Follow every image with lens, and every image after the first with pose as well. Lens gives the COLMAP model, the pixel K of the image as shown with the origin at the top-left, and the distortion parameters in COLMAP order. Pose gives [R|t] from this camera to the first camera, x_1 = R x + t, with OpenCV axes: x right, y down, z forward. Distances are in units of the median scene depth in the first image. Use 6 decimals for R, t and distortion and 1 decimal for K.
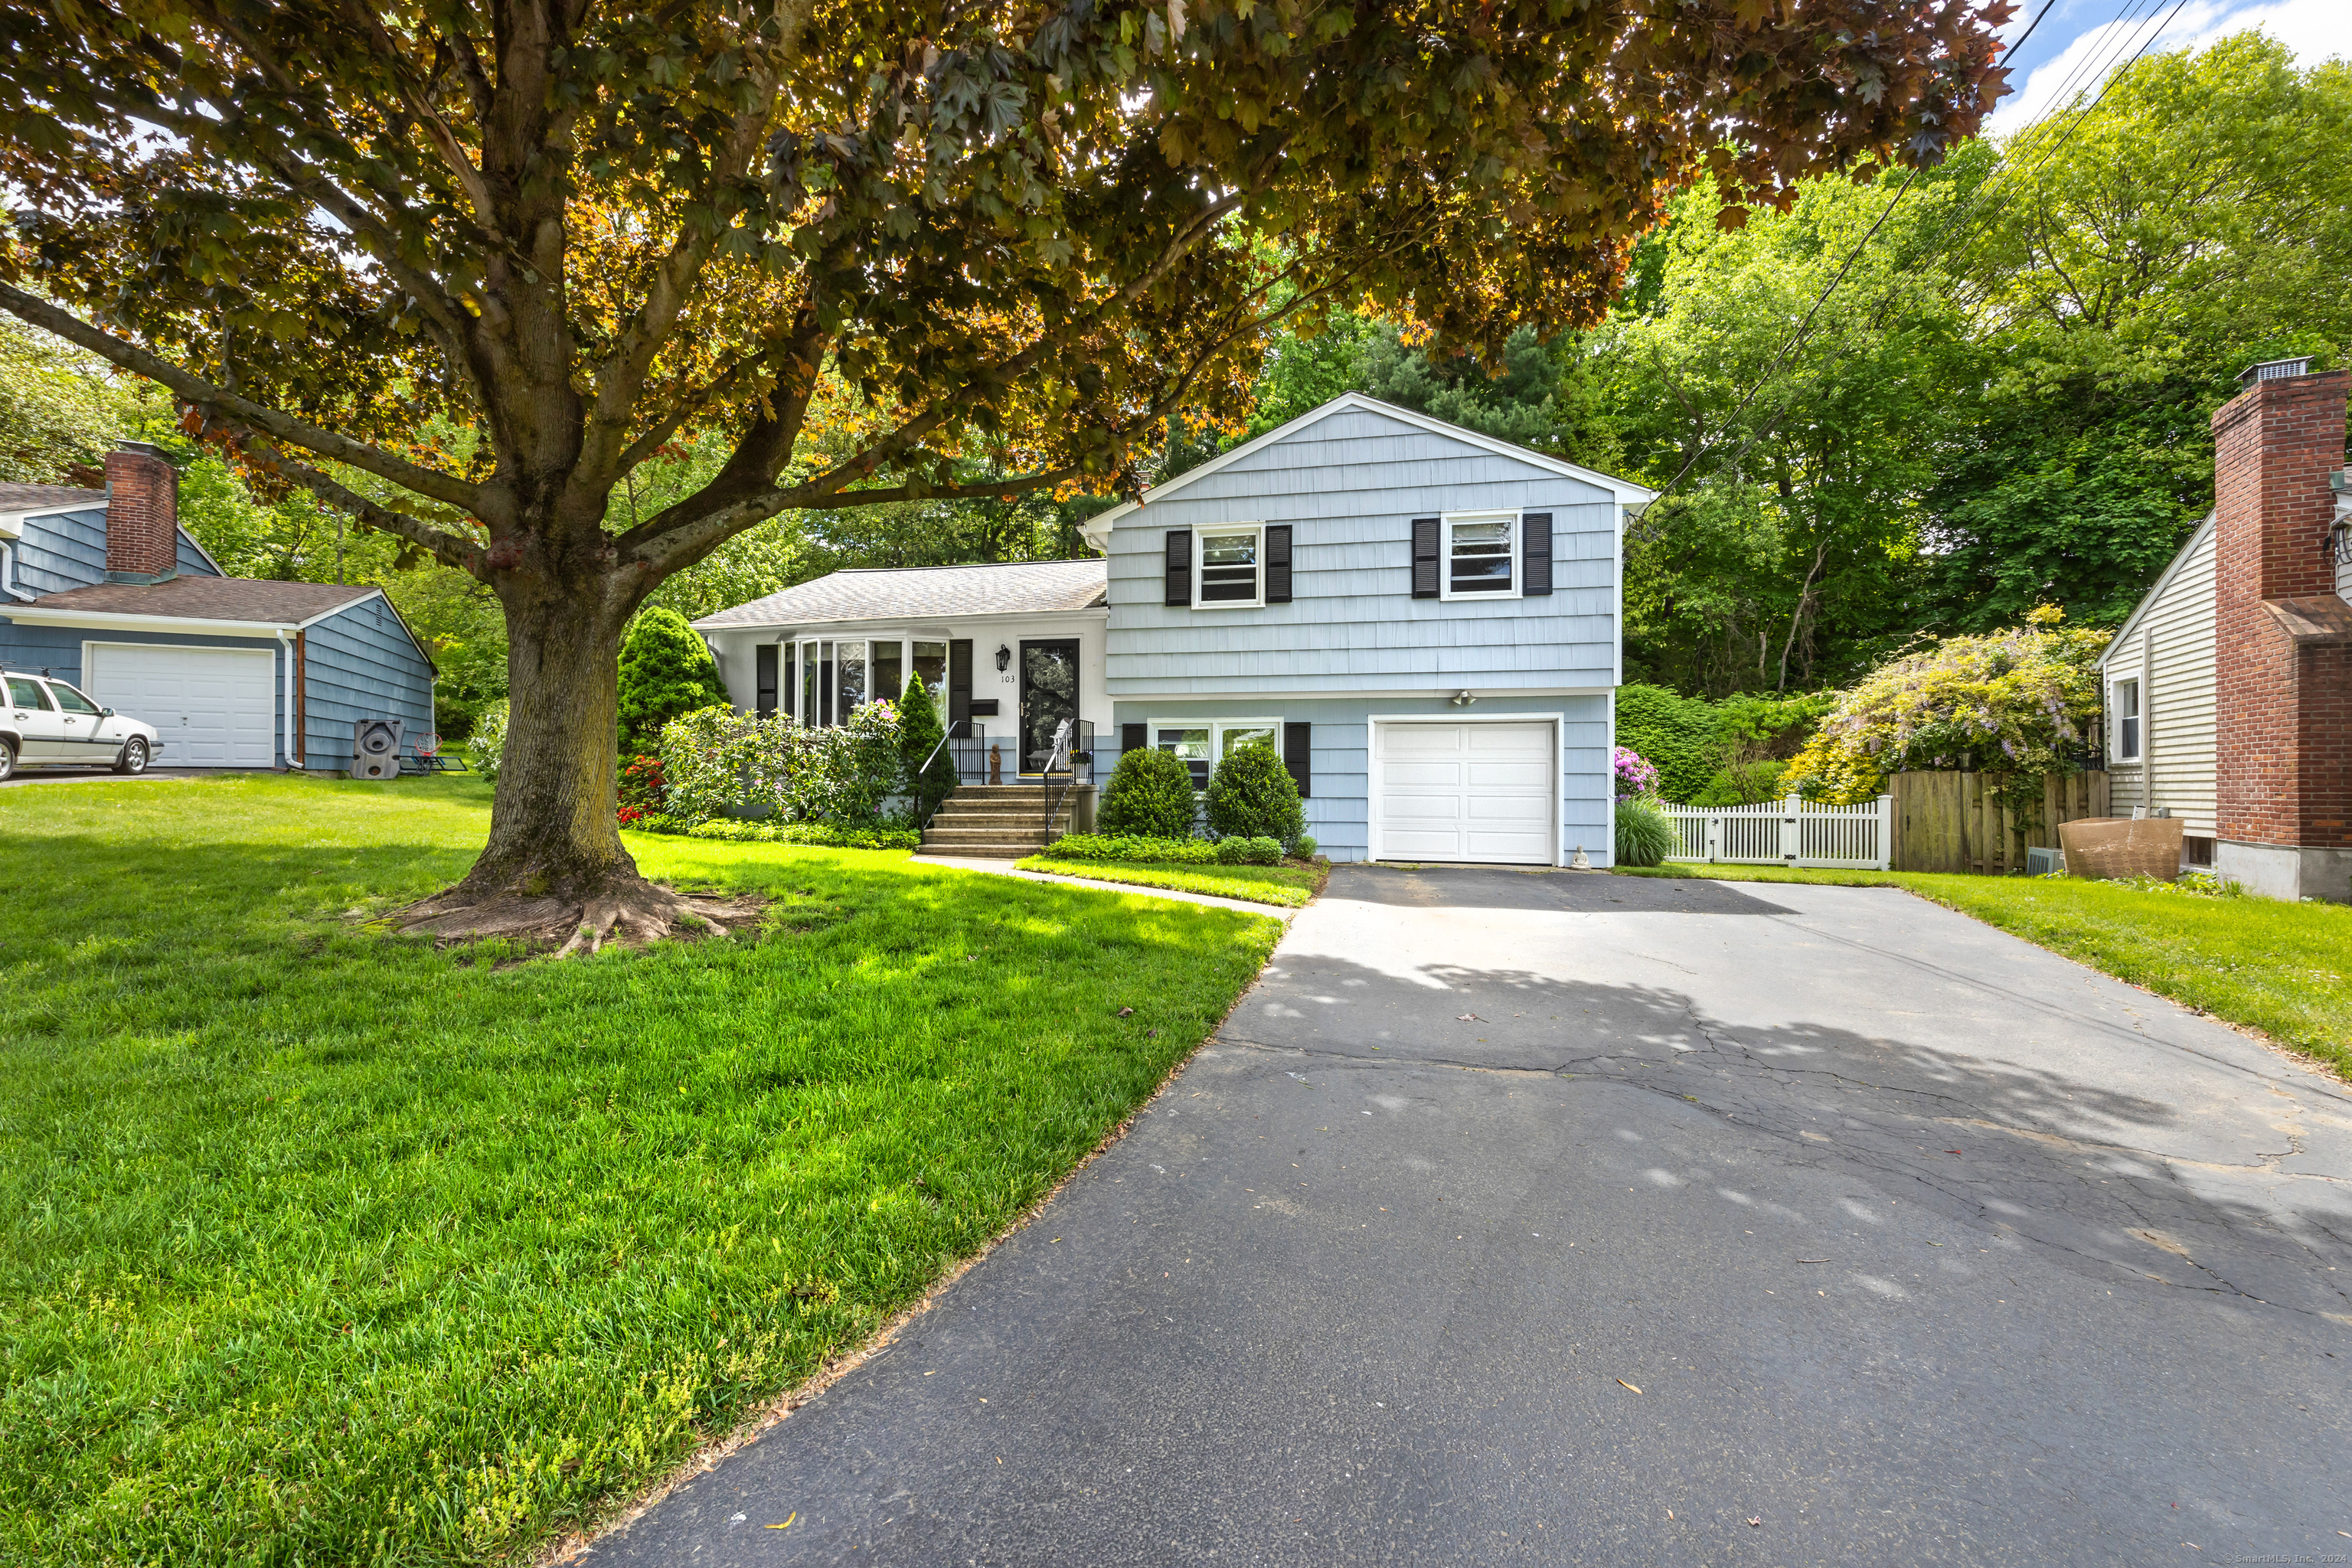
lens RADIAL K [[964.6, 0, 1166.6], [0, 964.6, 784.8], [0, 0, 1]] dist [-0.002358, -0.001097]
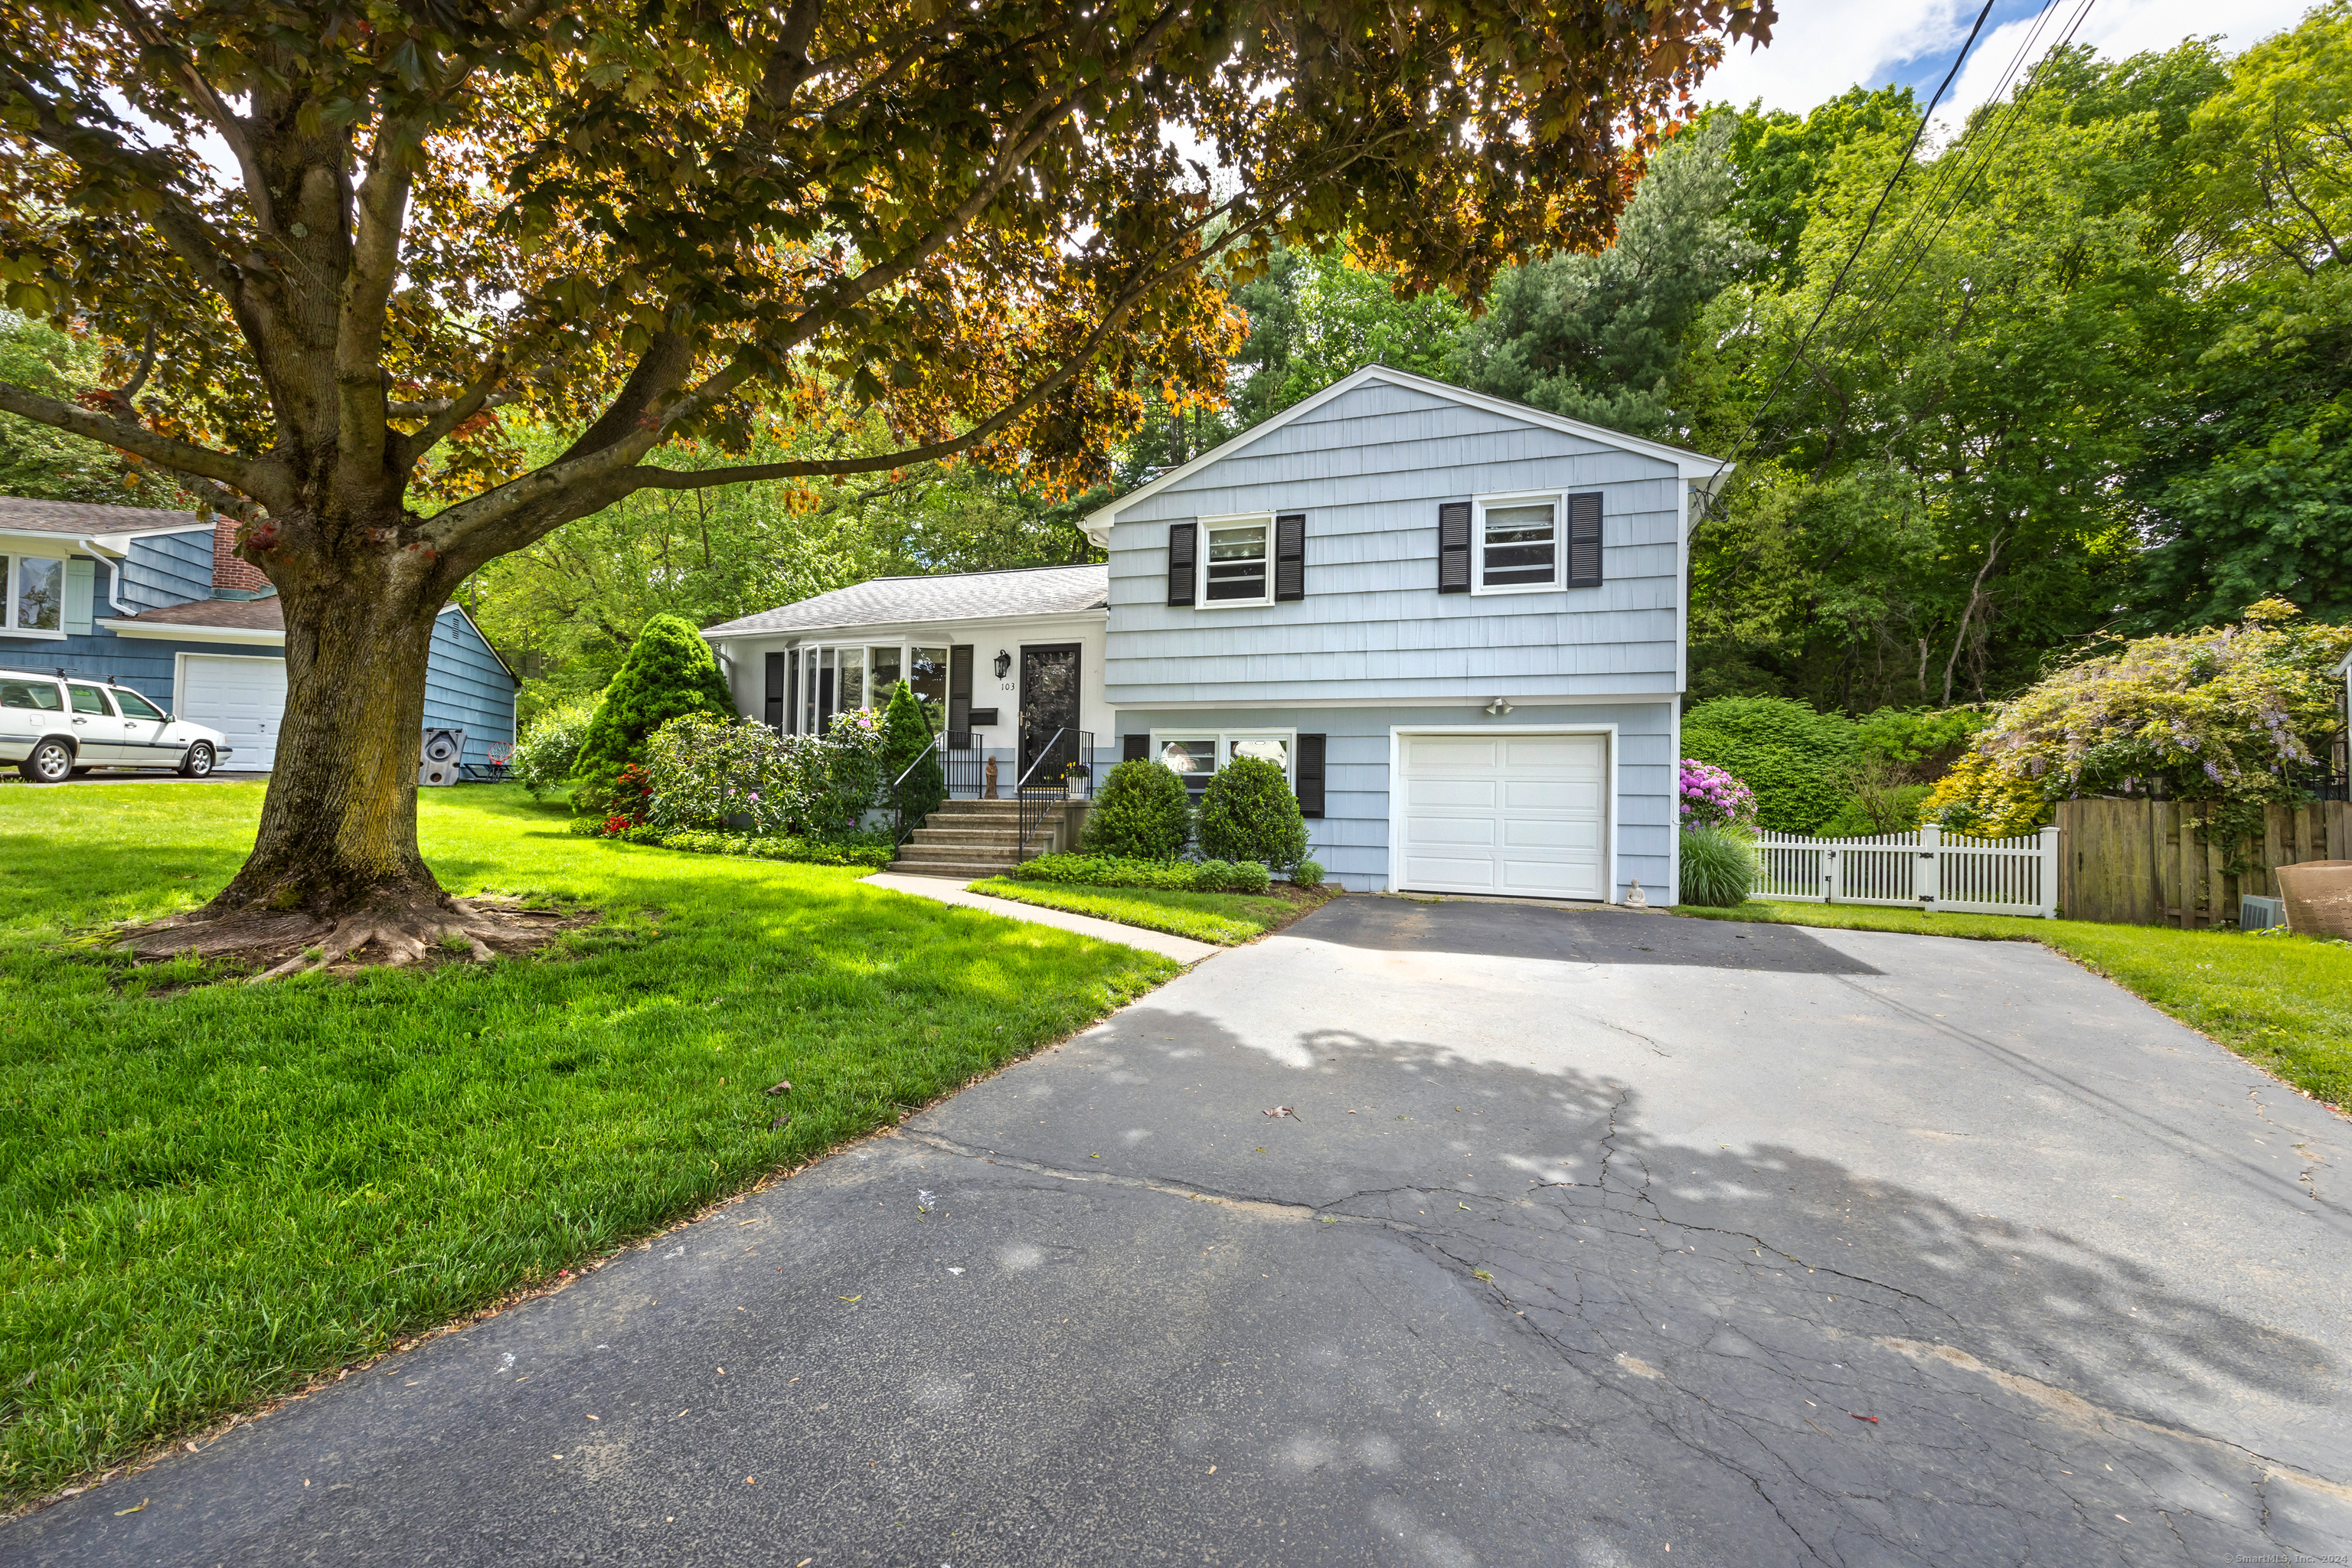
lens RADIAL K [[964.6, 0, 1182.4], [0, 964.6, 785.8], [0, 0, 1]] dist [-0.002358, -0.001097]
pose [[0.991510, 0.012323, -0.129446, 0.134125], [-0.014755, 0.999732, -0.017845, 0.001130], [0.129192, 0.019603, 0.991426, 0.098287]]
